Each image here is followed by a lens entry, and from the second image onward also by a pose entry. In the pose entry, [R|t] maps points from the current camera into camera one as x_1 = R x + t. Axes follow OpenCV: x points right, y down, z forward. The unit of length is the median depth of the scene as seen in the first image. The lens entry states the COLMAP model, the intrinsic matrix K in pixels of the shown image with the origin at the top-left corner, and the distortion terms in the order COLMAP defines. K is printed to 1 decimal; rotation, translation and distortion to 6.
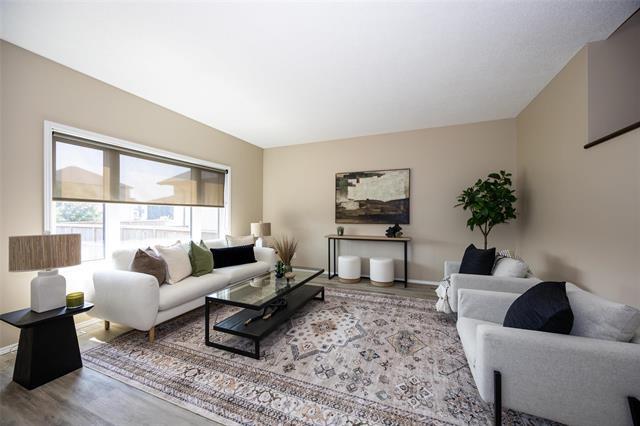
lens RADIAL K [[242.6, 0, 320.3], [0, 242.6, 214.1], [0, 0, 1]] dist [-0.007555, 0.000314]
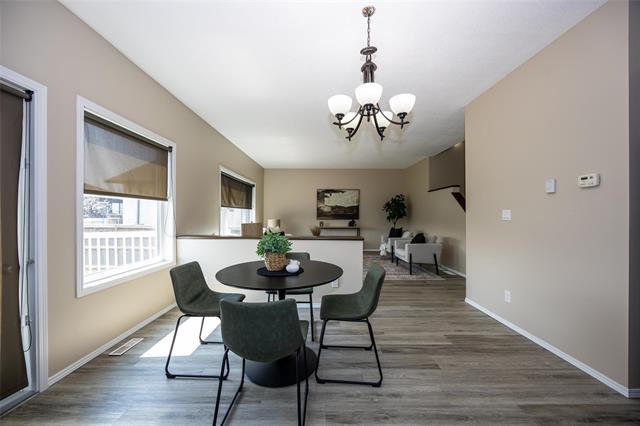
lens RADIAL K [[242.6, 0, 324.5], [0, 242.6, 213.8], [0, 0, 1]] dist [-0.007555, 0.000314]
pose [[0.915793, 0.001566, 0.401647, -0.786136], [-0.002204, 0.999997, 0.001125, -0.003454], [-0.401644, -0.001916, 0.915794, -0.756155]]
